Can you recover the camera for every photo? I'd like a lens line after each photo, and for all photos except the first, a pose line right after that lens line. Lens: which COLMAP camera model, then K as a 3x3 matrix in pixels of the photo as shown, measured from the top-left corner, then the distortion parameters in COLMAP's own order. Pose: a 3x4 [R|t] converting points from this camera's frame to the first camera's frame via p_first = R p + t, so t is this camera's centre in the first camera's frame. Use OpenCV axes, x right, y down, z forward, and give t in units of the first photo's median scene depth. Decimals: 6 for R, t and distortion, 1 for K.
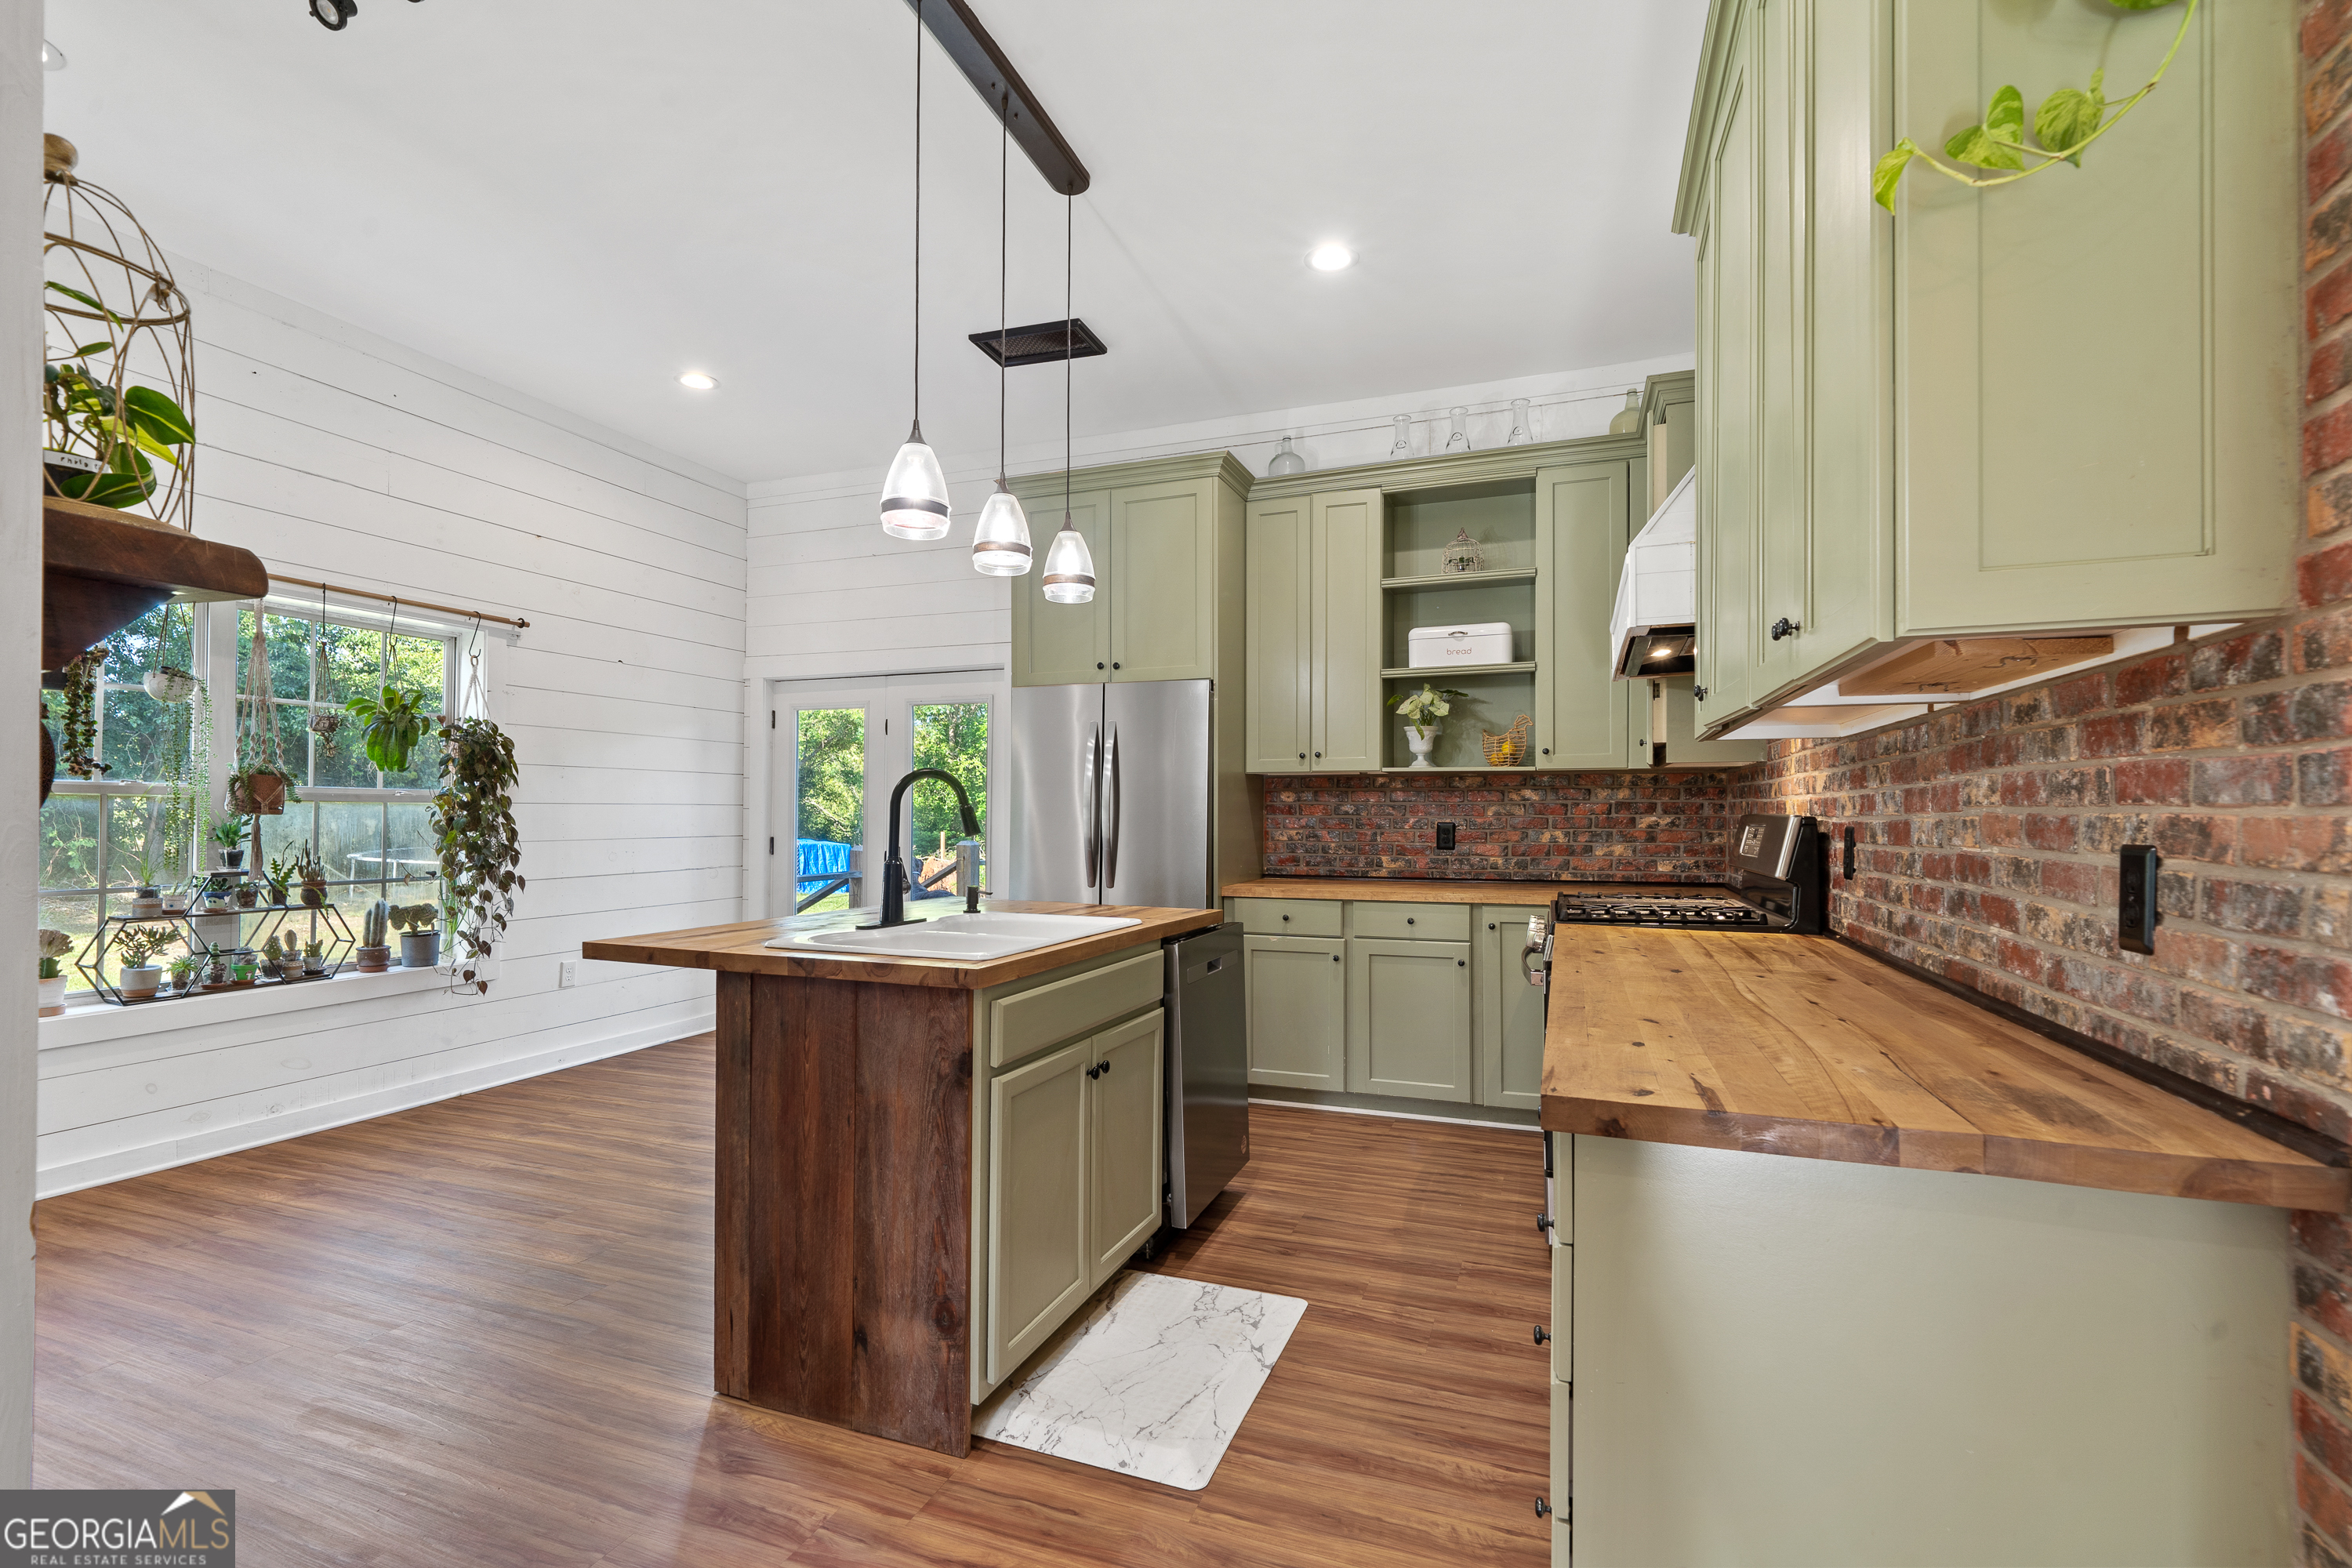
lens RADIAL K [[1071.8, 0, 1164.8], [0, 1071.8, 808.4], [0, 0, 1]] dist [-0.002193, 0.001077]
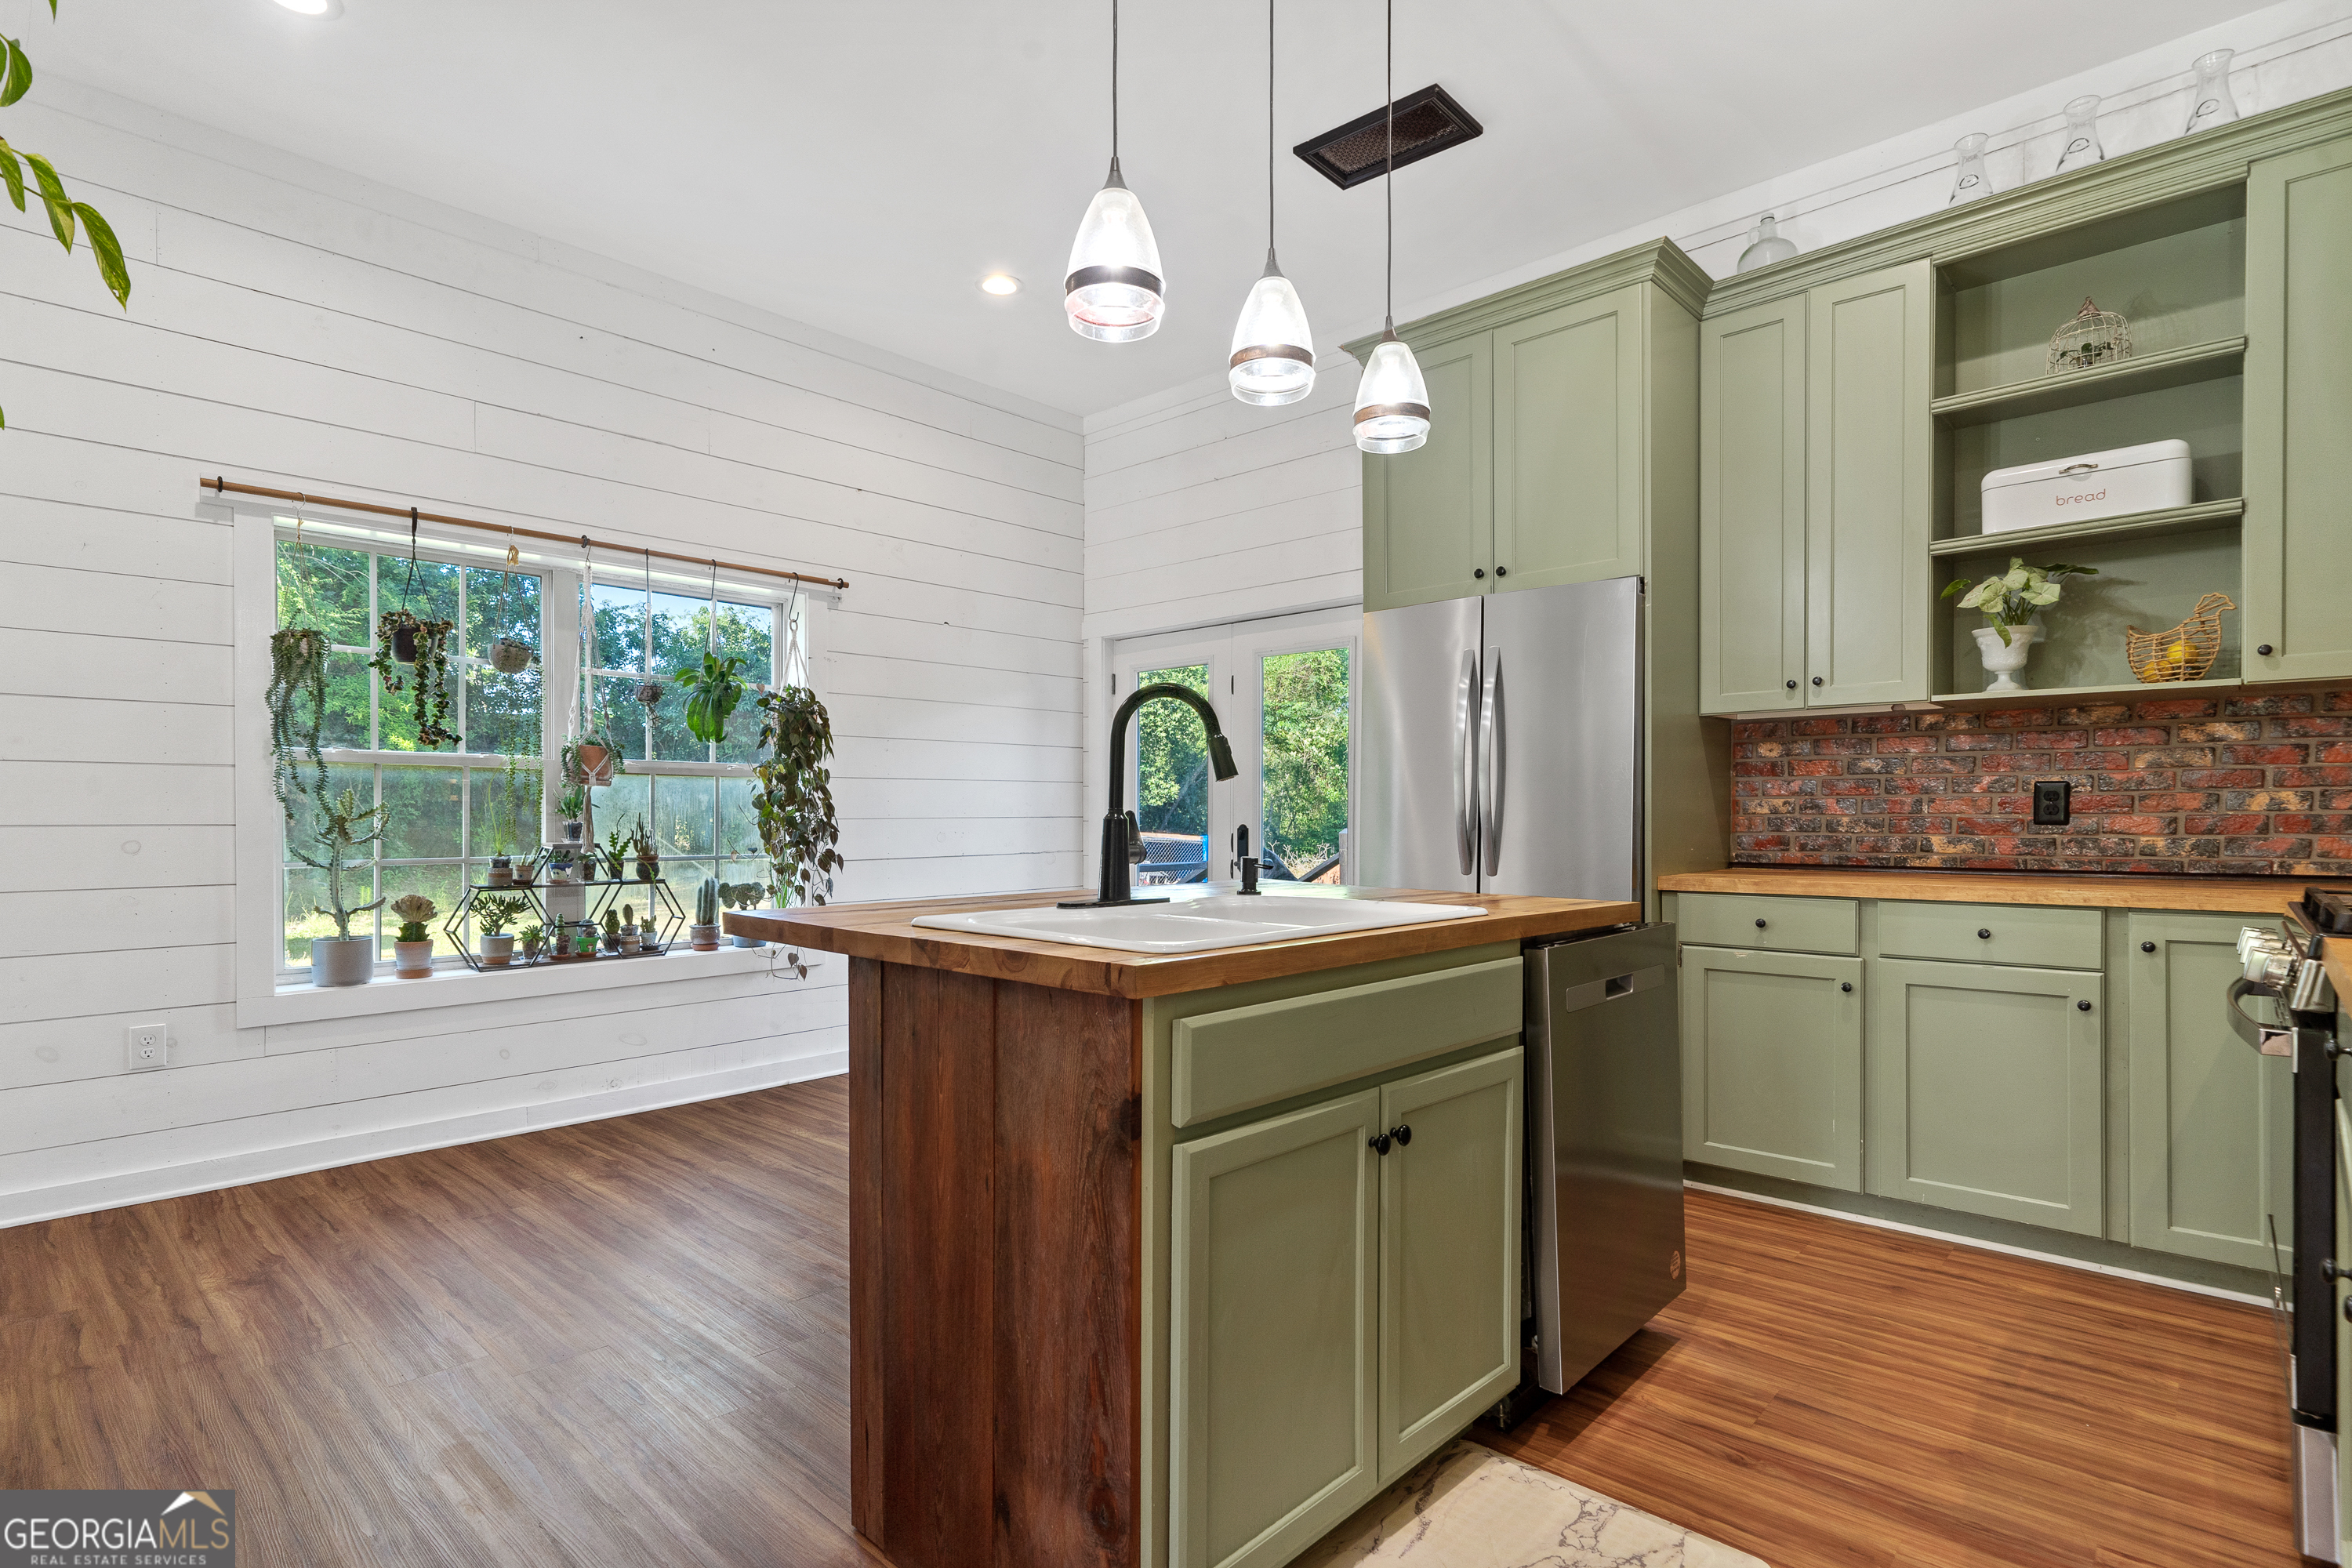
lens RADIAL K [[1181.4, 0, 1139.4], [0, 1181.4, 826.5], [0, 0, 1]] dist [-0.001883, 0.001916]
pose [[0.923410, -0.000581, -0.383813, 0.040341], [0.007241, 0.999847, 0.015907, 0.028985], [0.383746, -0.017468, 0.923274, 0.183206]]
